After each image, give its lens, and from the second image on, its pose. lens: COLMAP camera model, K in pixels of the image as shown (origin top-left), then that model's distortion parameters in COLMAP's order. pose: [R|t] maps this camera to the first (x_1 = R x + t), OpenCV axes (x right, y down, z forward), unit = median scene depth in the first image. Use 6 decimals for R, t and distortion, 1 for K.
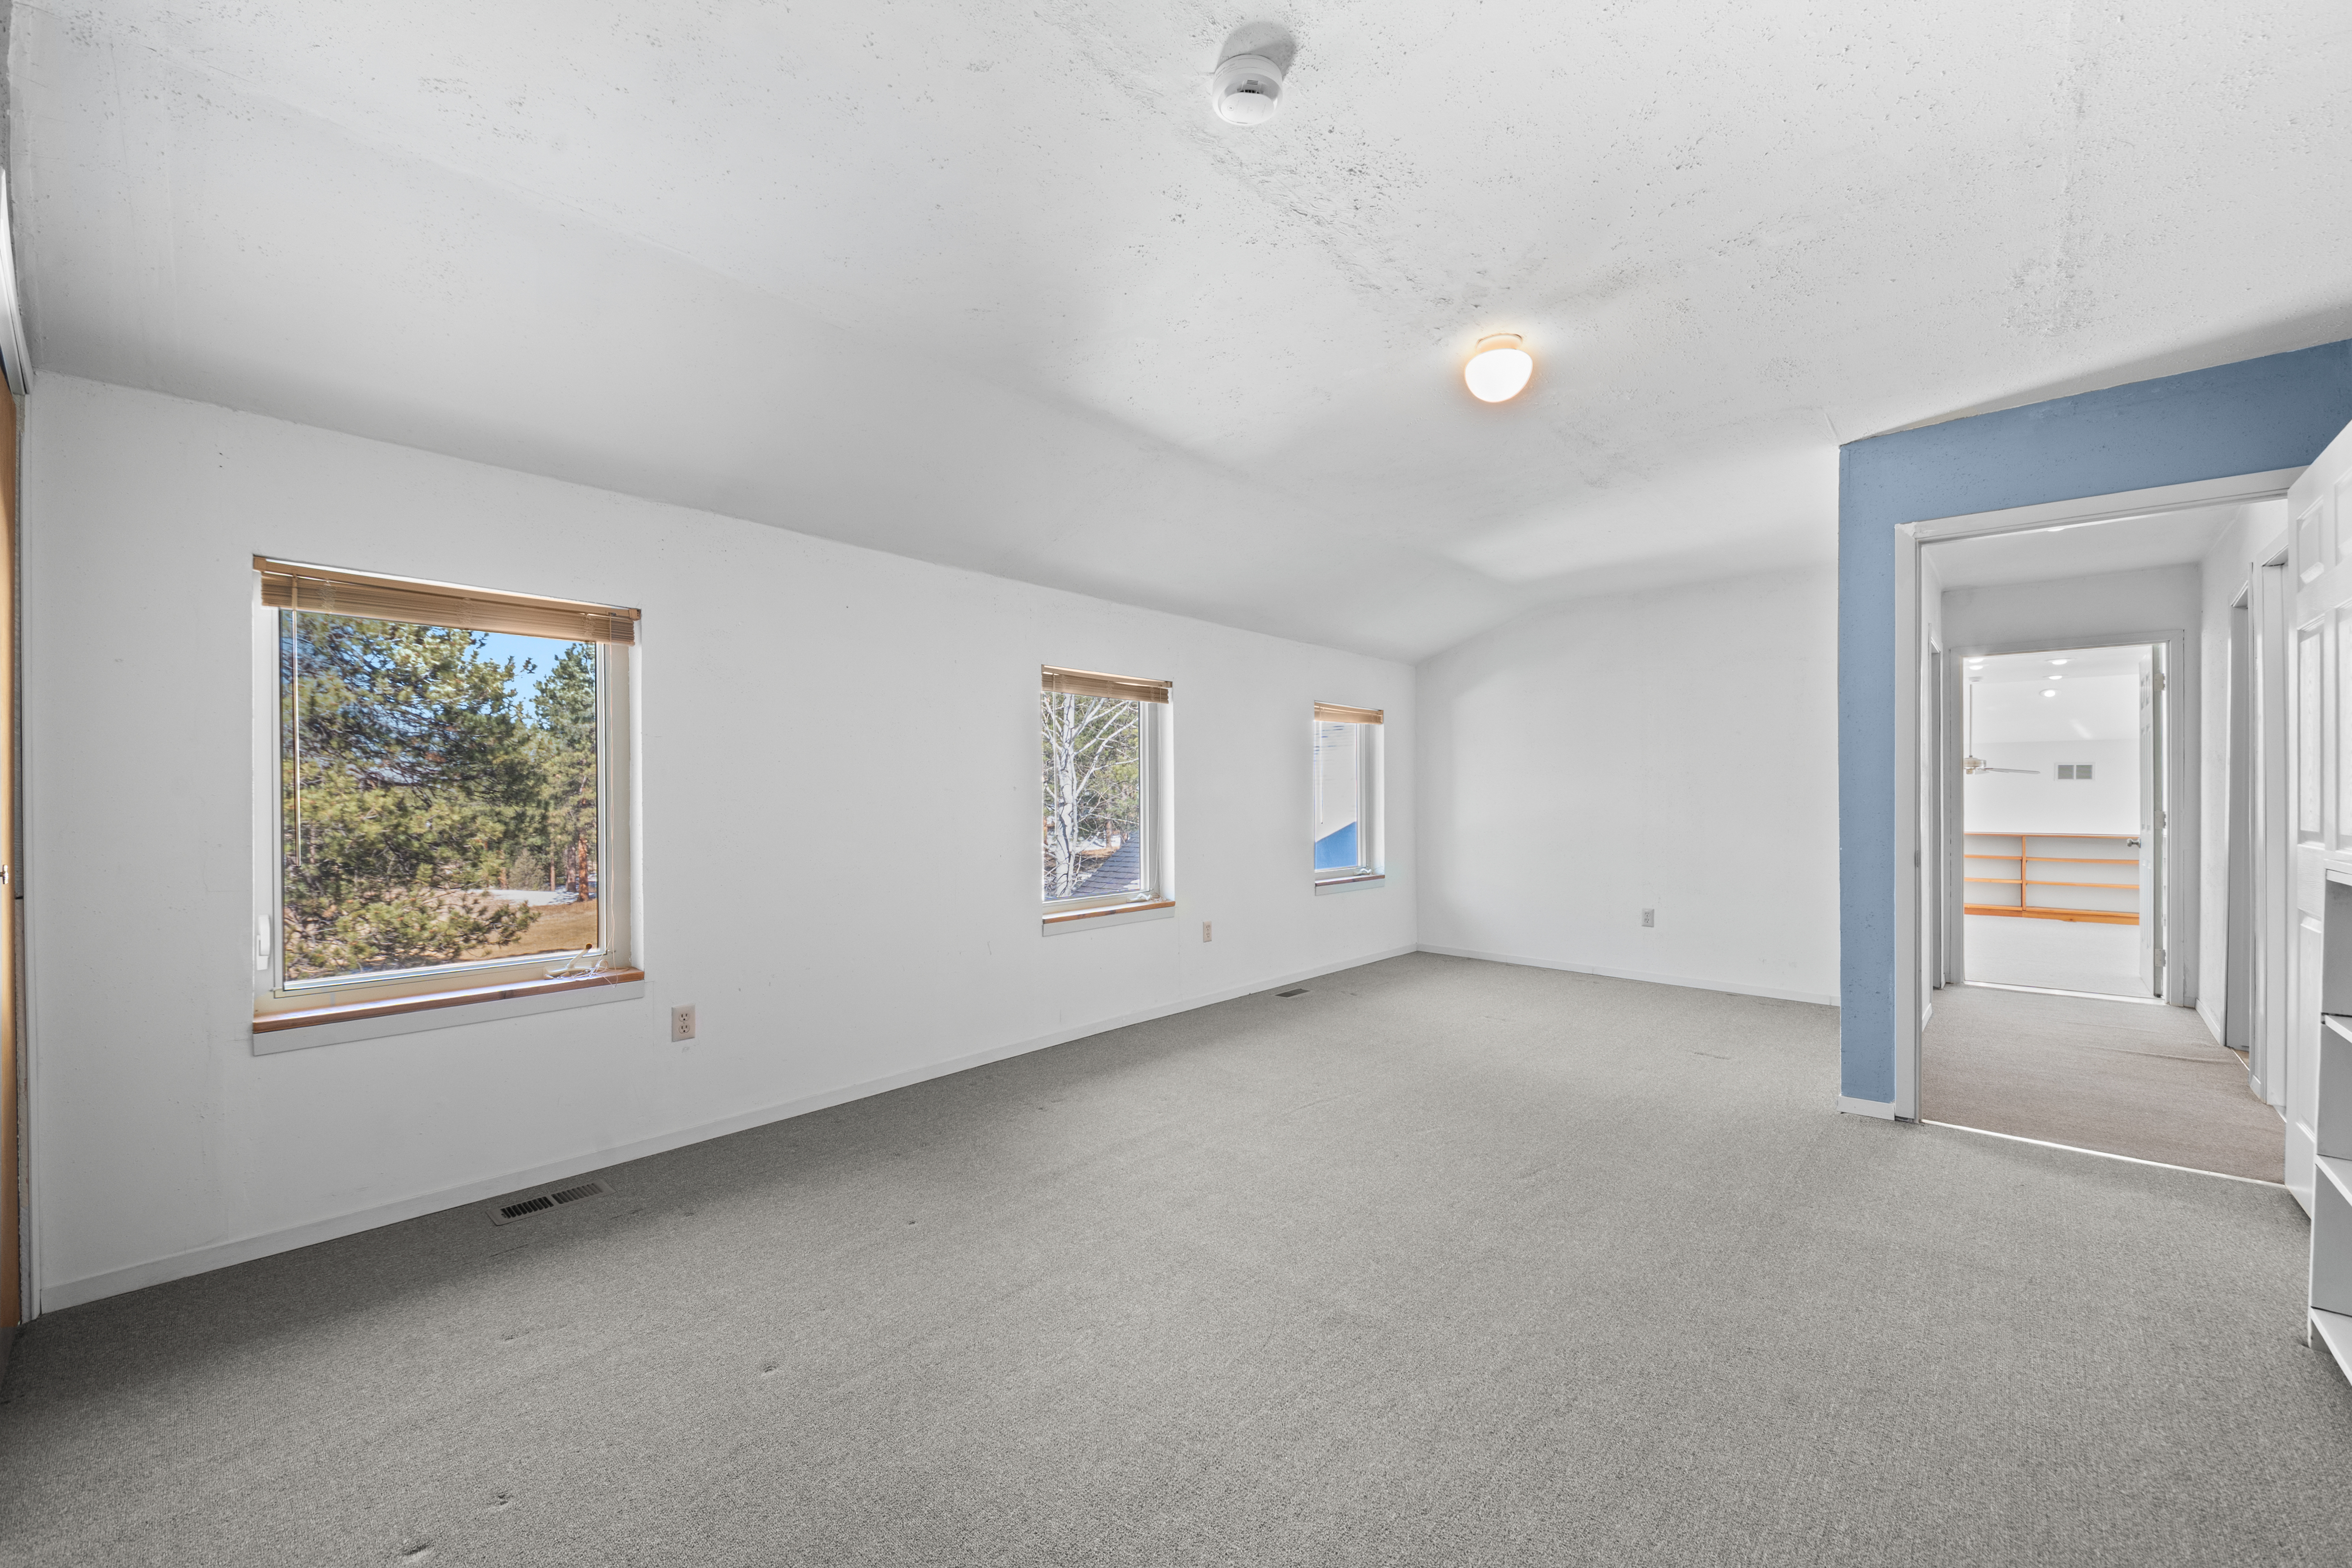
lens RADIAL K [[943.9, 0, 1175.7], [0, 943.9, 798.3], [0, 0, 1]] dist [-0.004315, -0.000218]
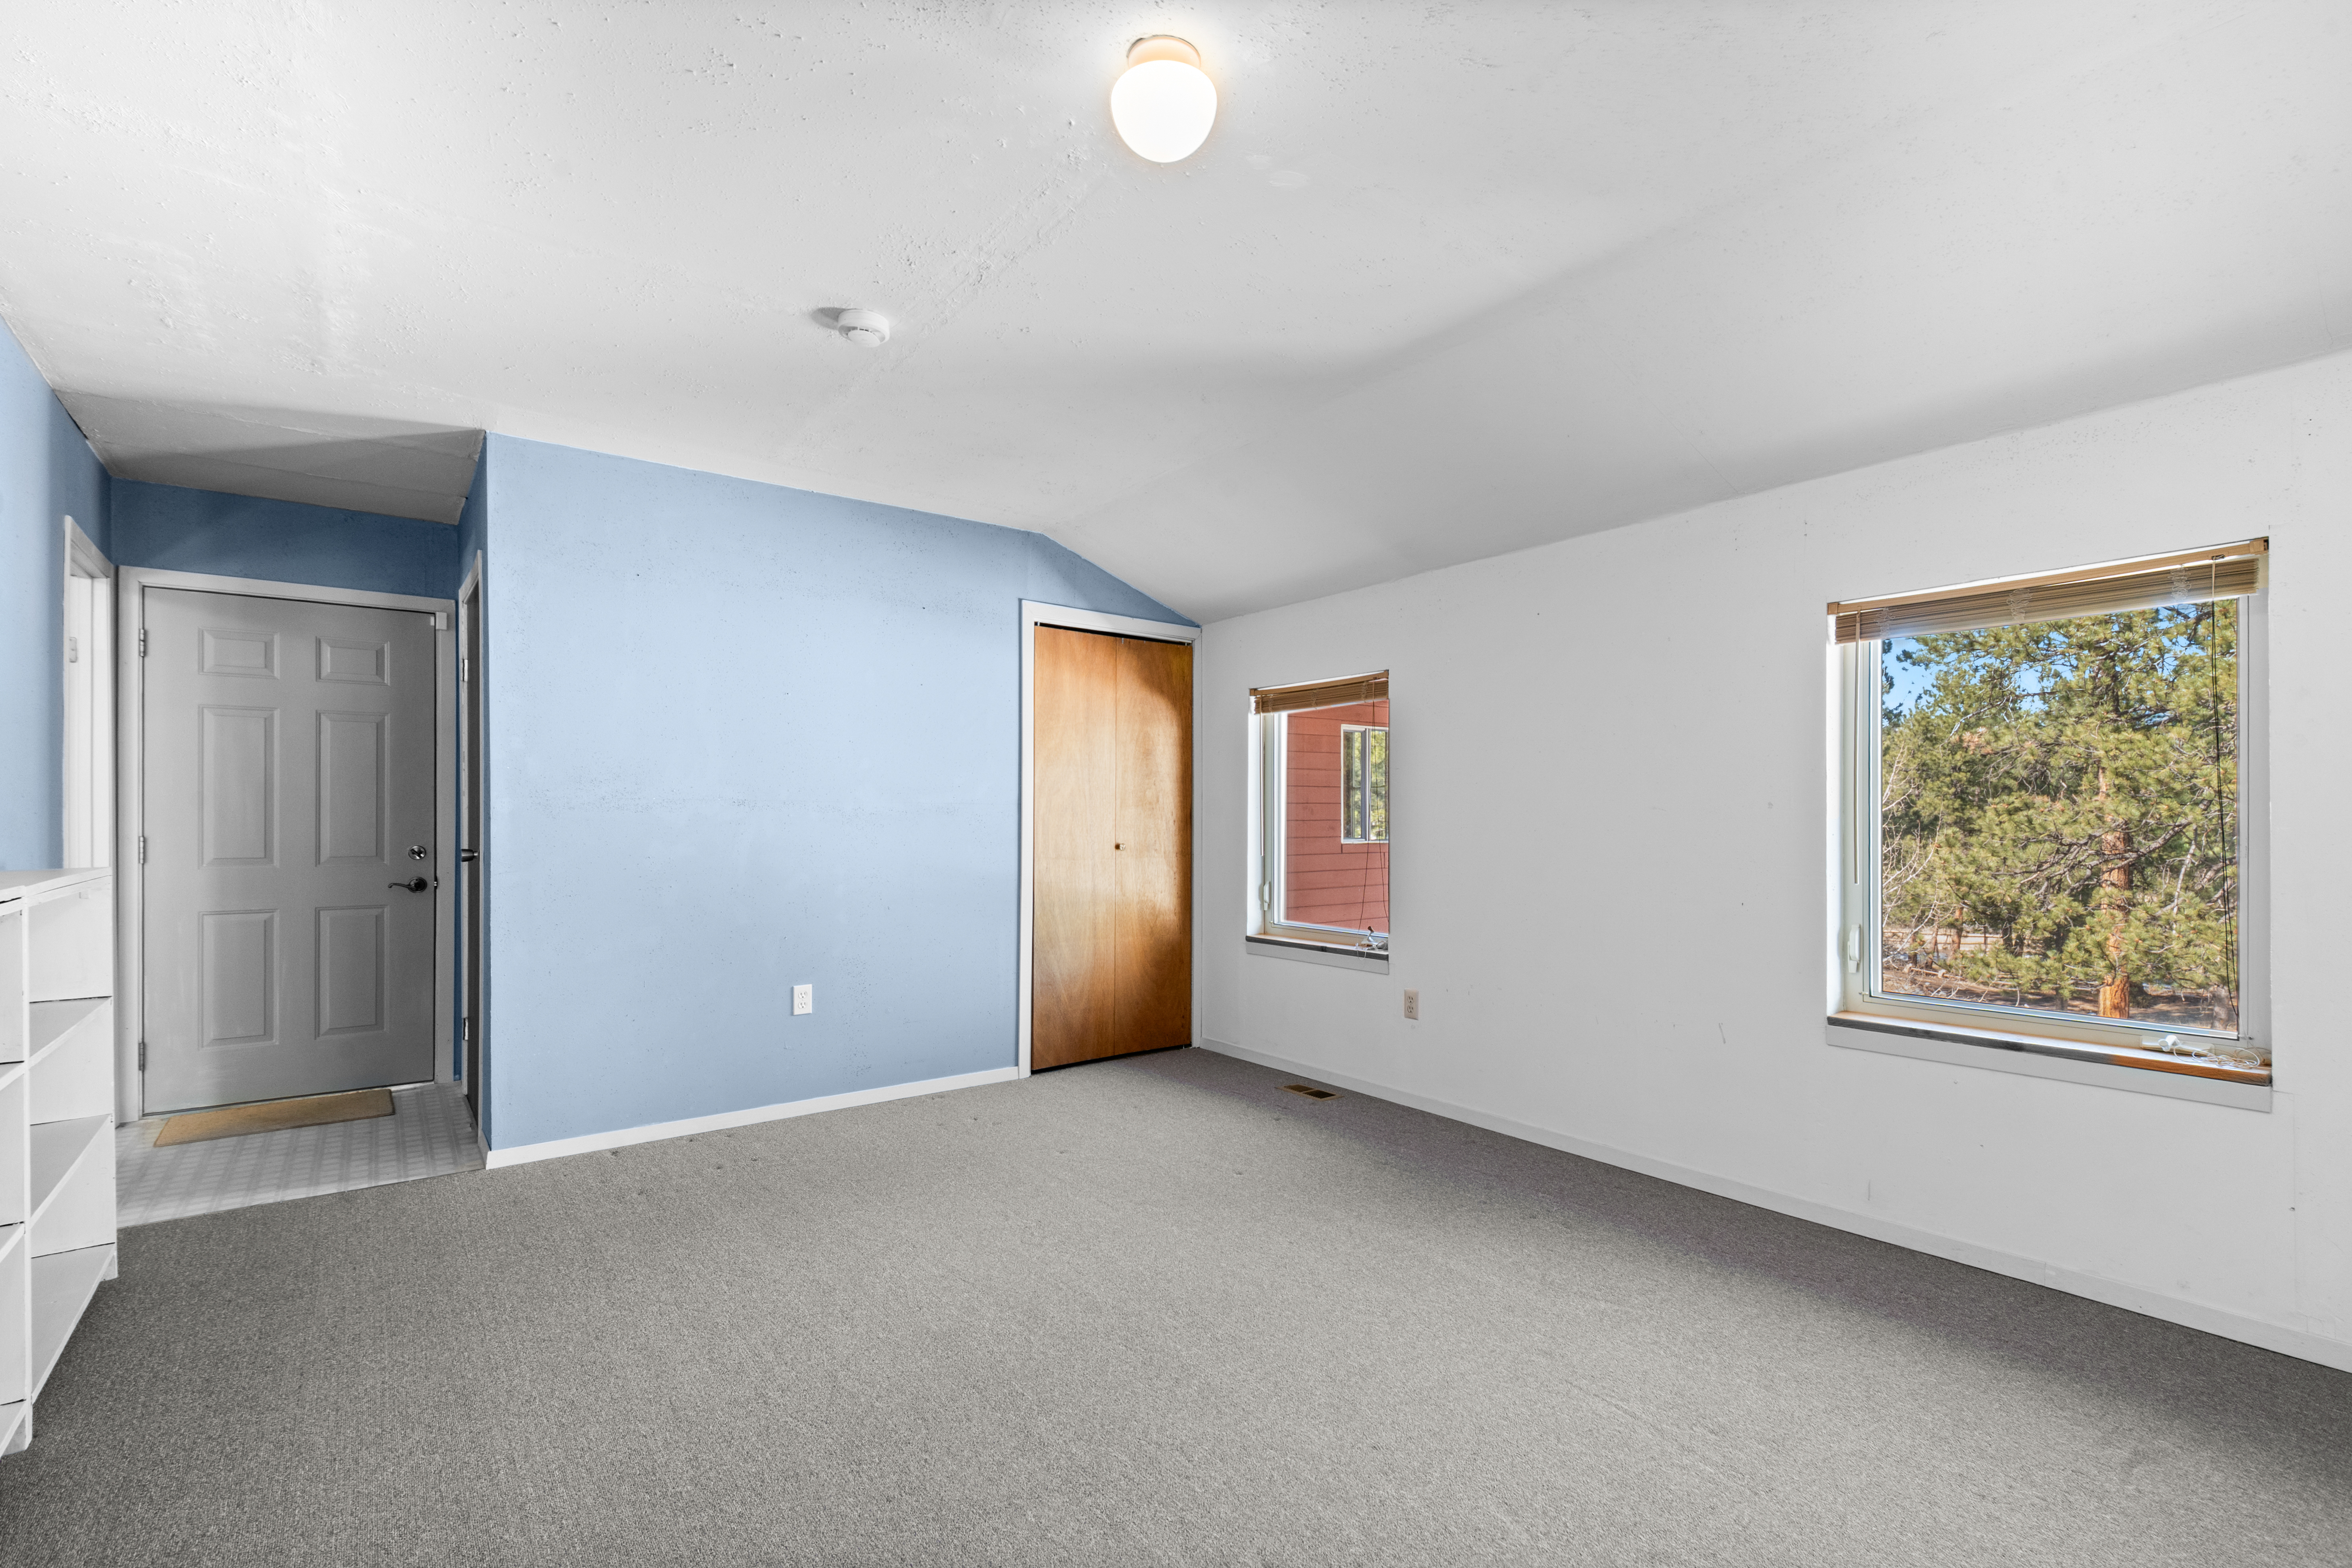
lens RADIAL K [[1065.0, 0, 1175.7], [0, 1065.0, 802.9], [0, 0, 1]] dist [0.019133, 0.000093]
pose [[-0.225317, -0.010894, -0.974225, 0.867310], [-0.001291, 0.999940, -0.010883, -0.003962], [0.974285, -0.001194, -0.225318, 1.001597]]
